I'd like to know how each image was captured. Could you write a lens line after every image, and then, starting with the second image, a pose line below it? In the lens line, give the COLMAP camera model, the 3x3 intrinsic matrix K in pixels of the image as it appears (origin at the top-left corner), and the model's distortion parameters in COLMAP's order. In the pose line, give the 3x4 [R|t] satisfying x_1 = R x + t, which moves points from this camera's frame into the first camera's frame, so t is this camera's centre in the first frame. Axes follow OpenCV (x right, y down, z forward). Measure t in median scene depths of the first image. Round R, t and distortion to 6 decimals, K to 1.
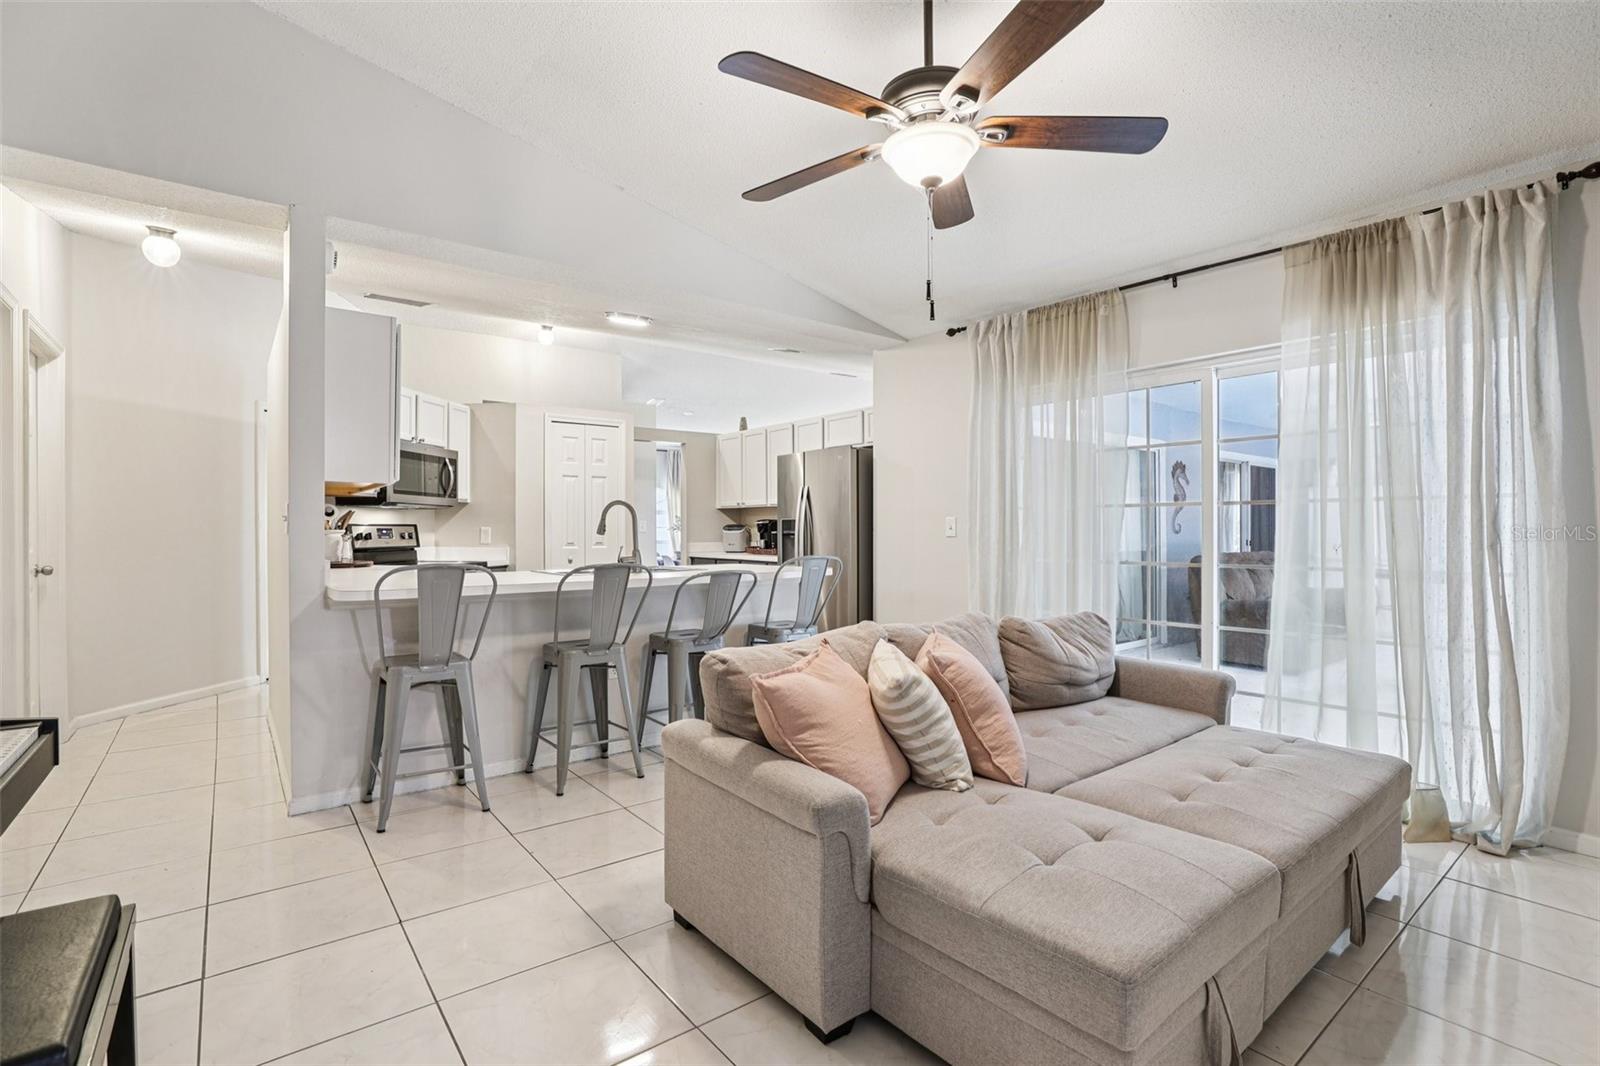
lens RADIAL K [[741.5, 0, 798.9], [0, 741.5, 530.8], [0, 0, 1]] dist [-0.026383, 0.002357]
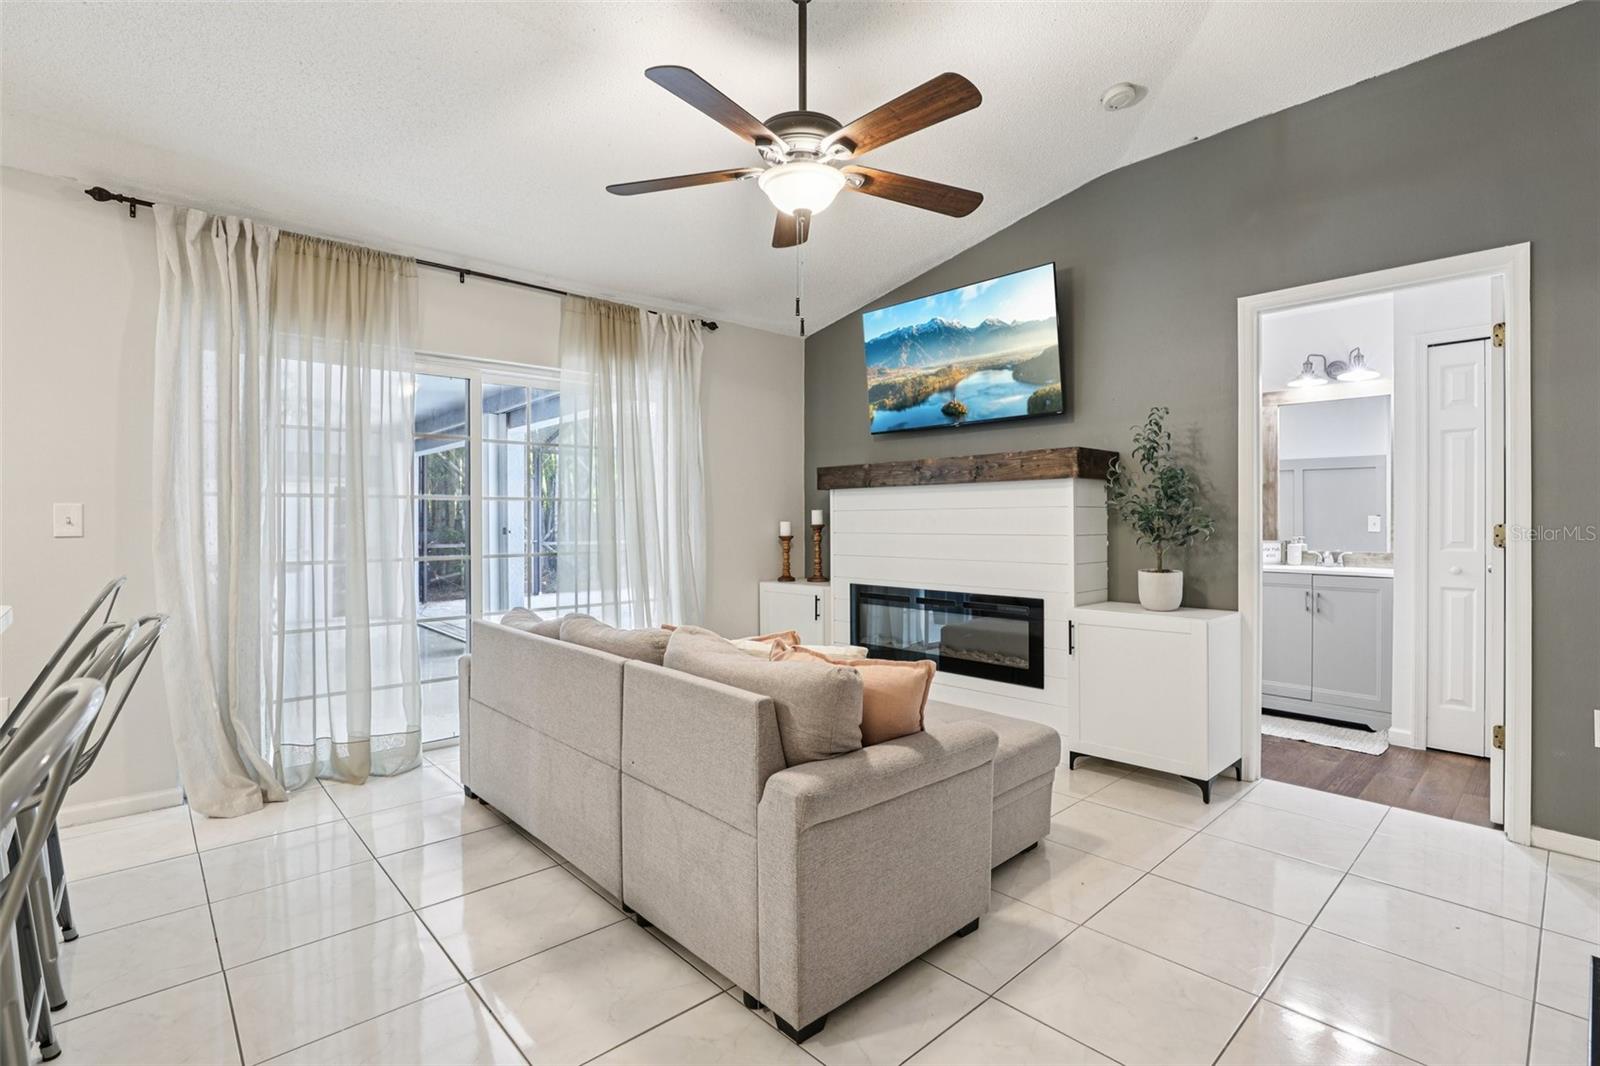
lens RADIAL K [[741.5, 0, 799.3], [0, 741.5, 524.0], [0, 0, 1]] dist [-0.026383, 0.002357]
pose [[-0.063273, -0.004250, 0.997987, -0.598246], [0.004940, 0.999977, 0.004572, -0.002842], [-0.997984, 0.005219, -0.063250, 0.684140]]
